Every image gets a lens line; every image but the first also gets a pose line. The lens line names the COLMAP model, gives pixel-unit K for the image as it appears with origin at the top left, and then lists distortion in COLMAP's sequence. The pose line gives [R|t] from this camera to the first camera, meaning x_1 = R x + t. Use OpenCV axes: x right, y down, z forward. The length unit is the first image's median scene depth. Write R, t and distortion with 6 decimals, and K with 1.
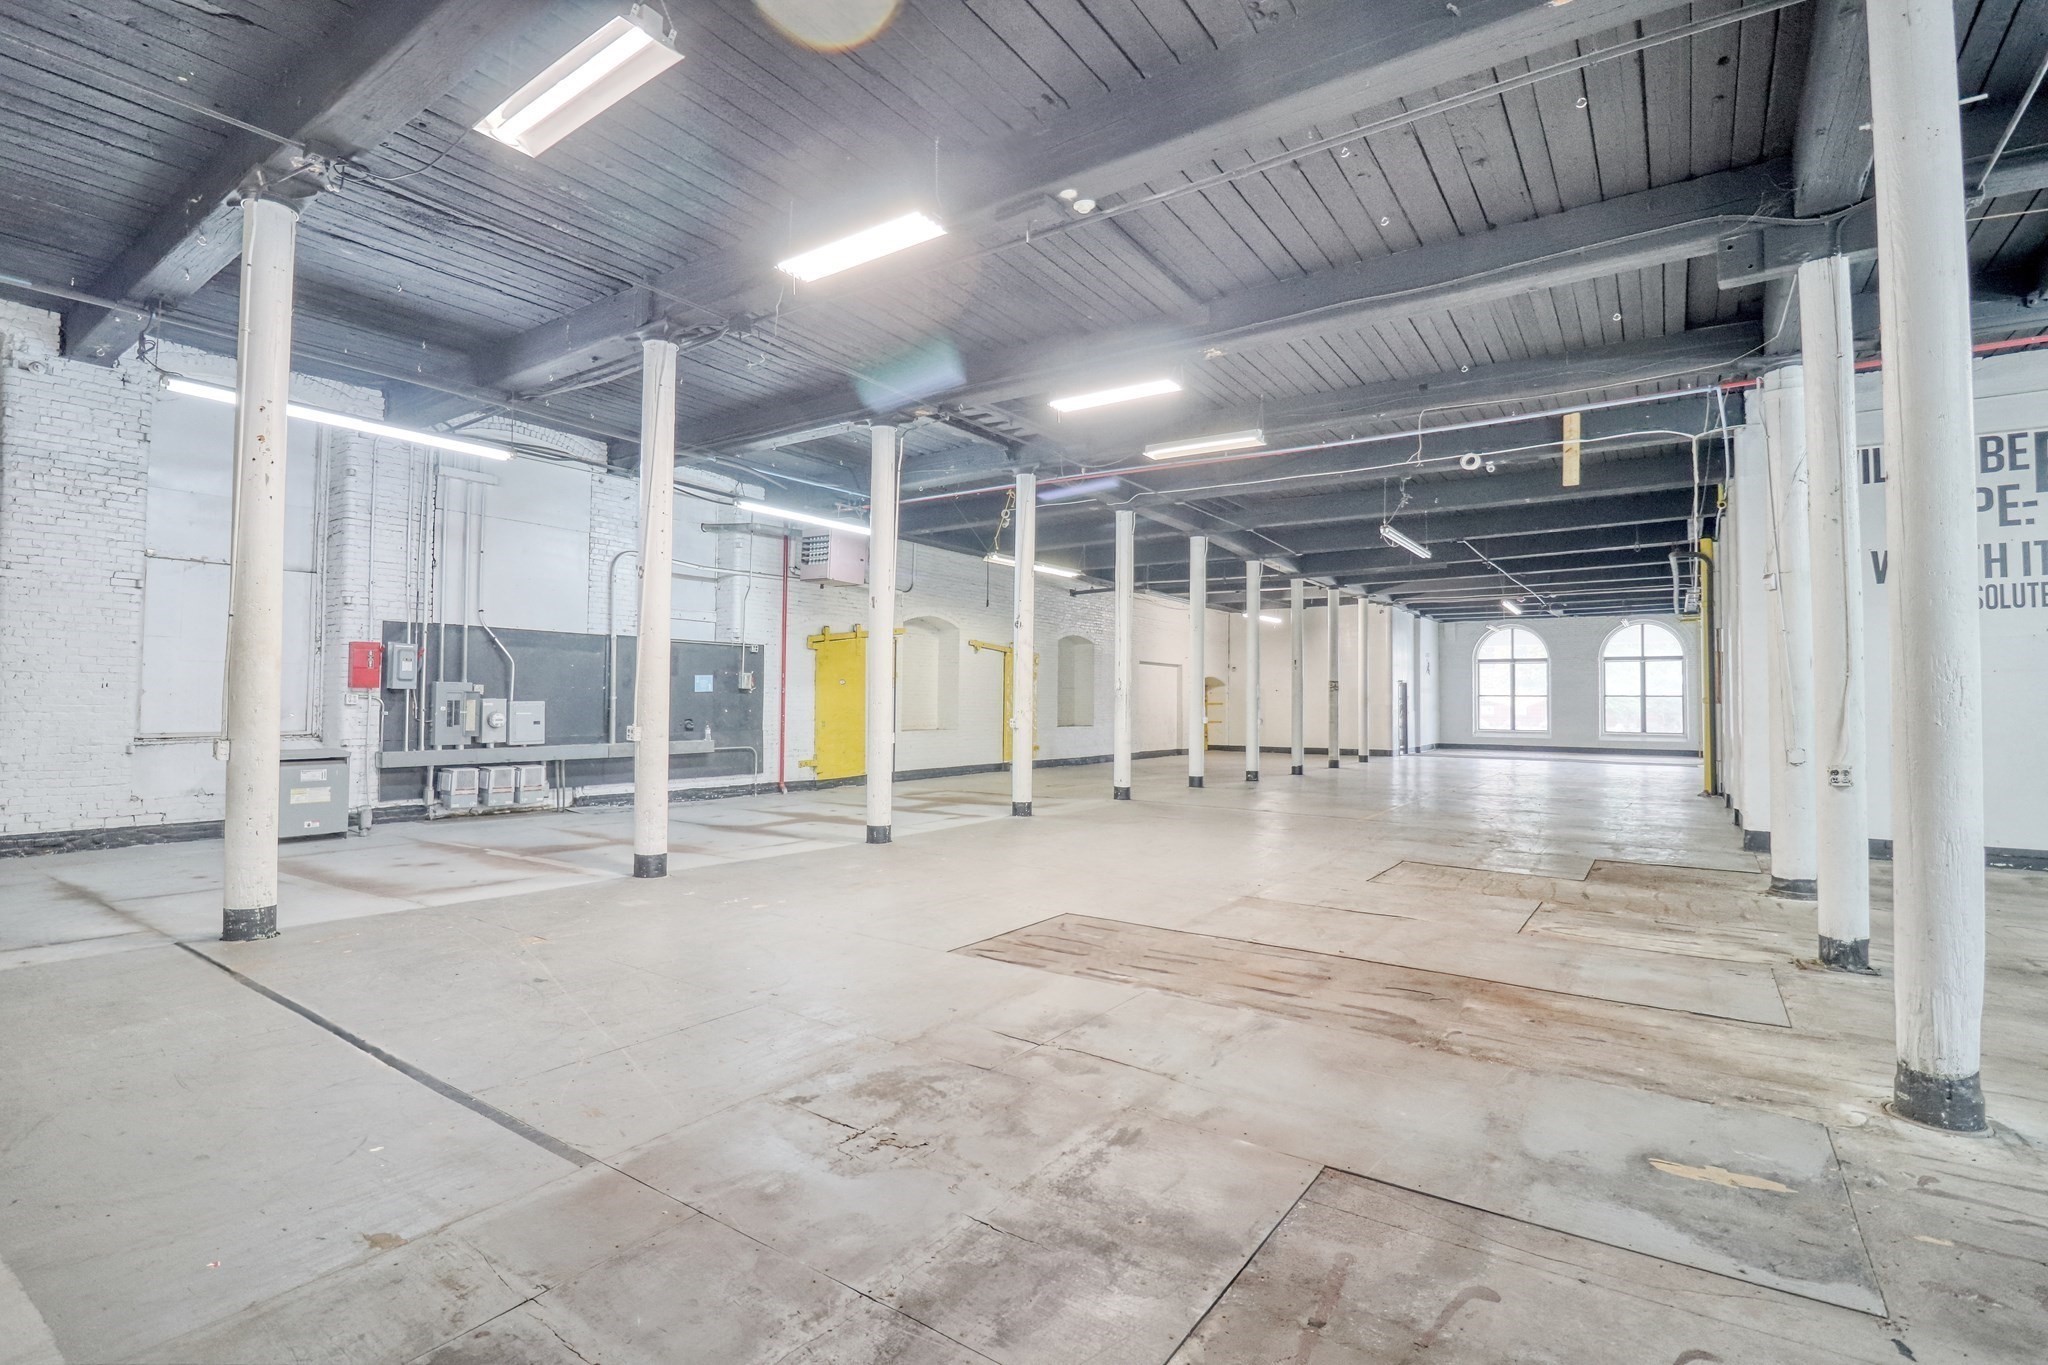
lens RADIAL K [[941.2, 0, 1016.6], [0, 941.2, 679.2], [0, 0, 1]] dist [-0.008611, -0.000540]
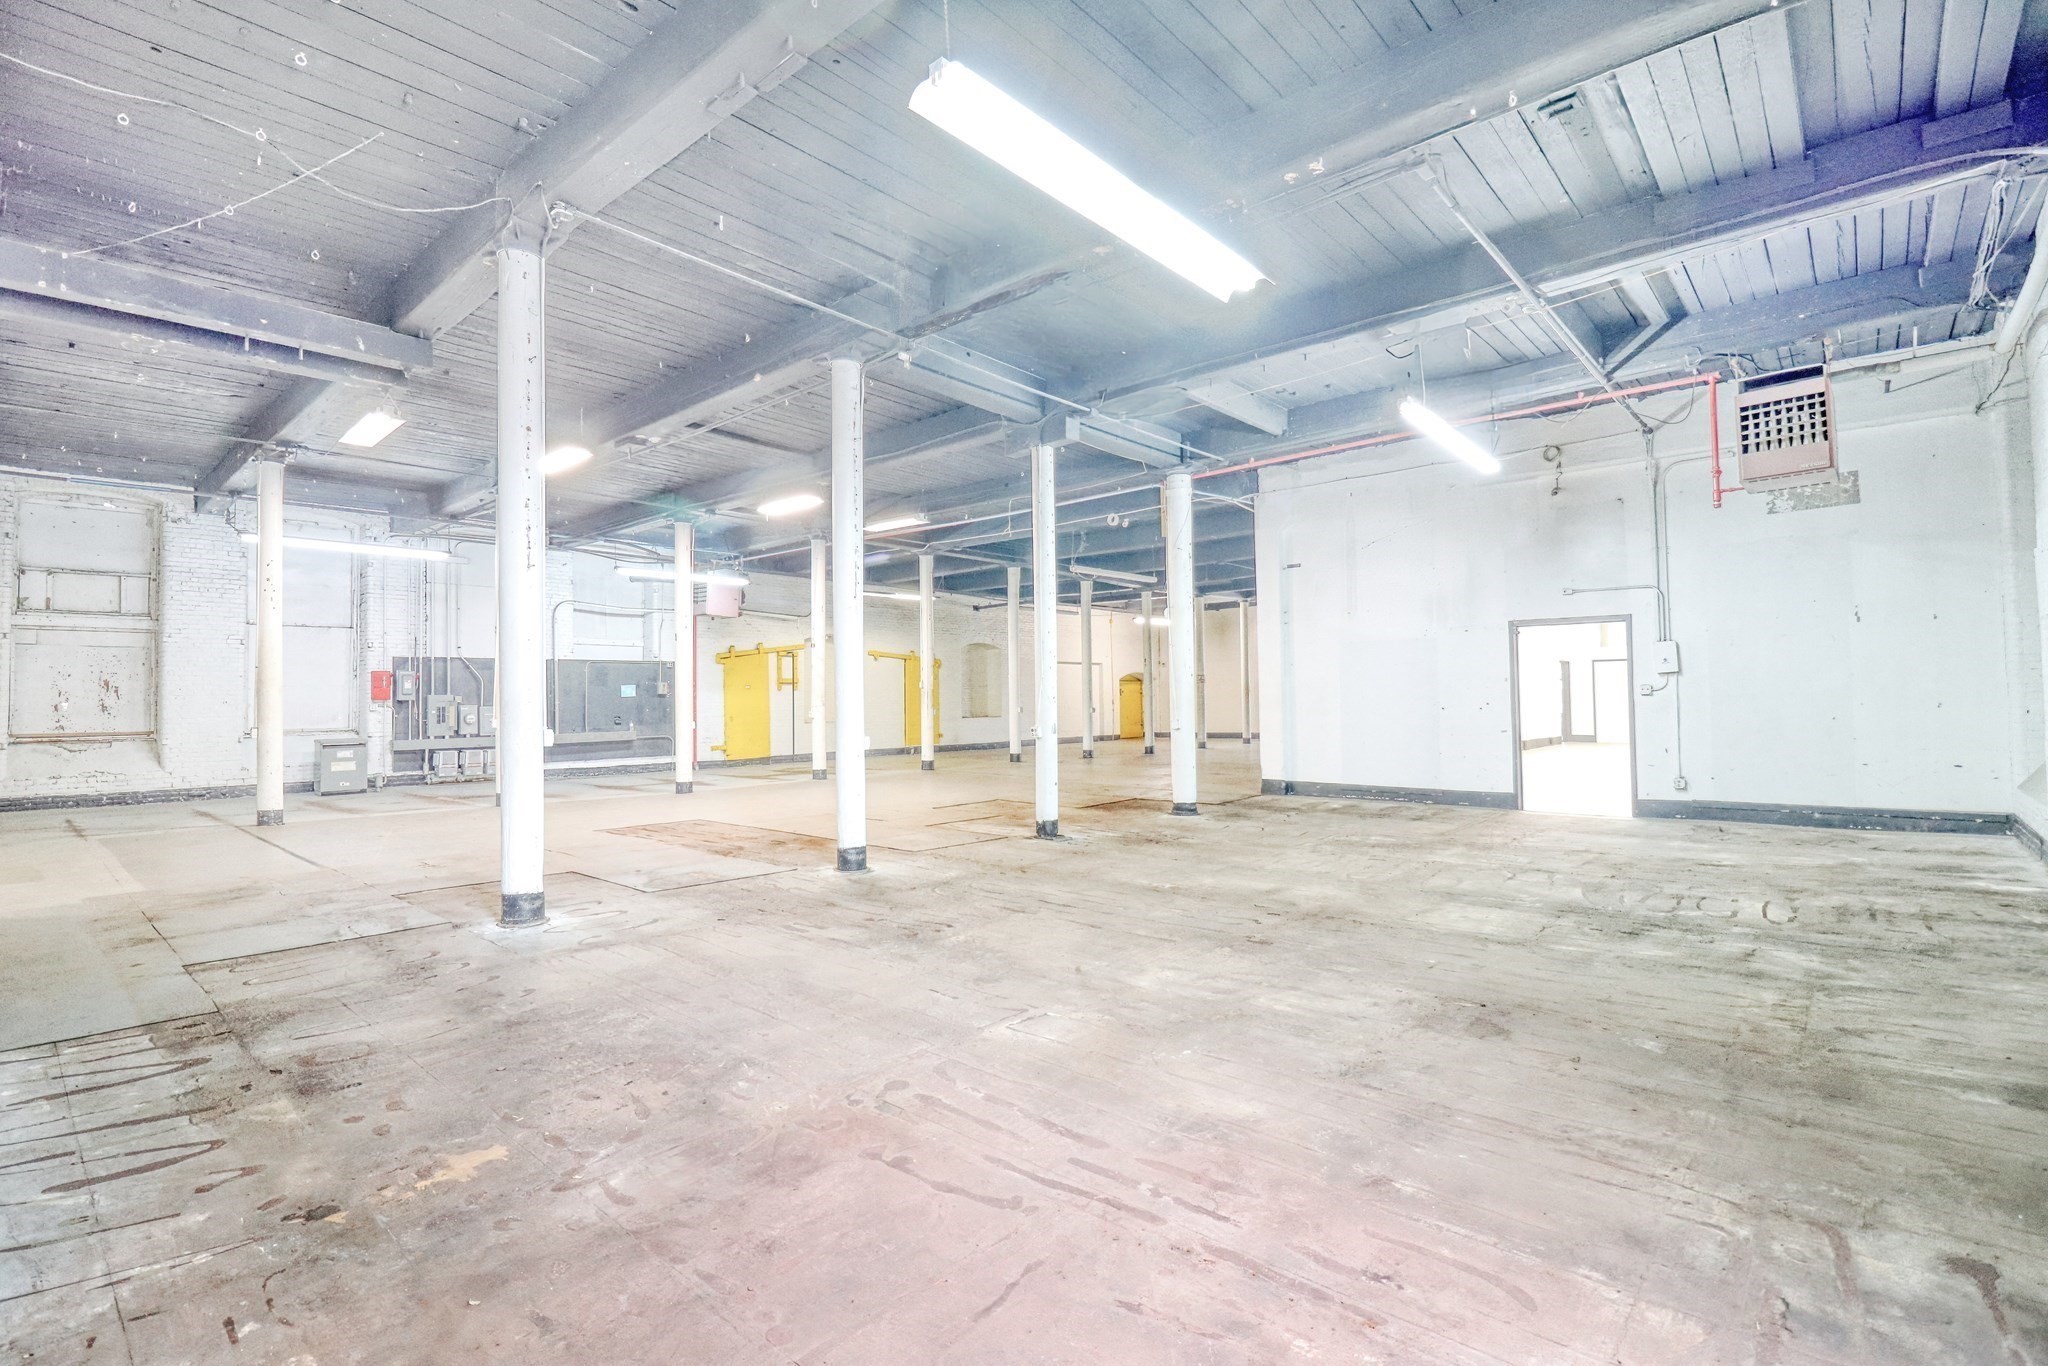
lens RADIAL K [[941.2, 0, 1024.5], [0, 941.2, 681.9], [0, 0, 1]] dist [-0.008611, -0.000540]
pose [[0.993135, -0.024676, -0.114340, 0.415763], [0.025463, 0.999661, 0.005426, -0.001742], [0.114167, -0.008301, 0.993427, -0.329520]]
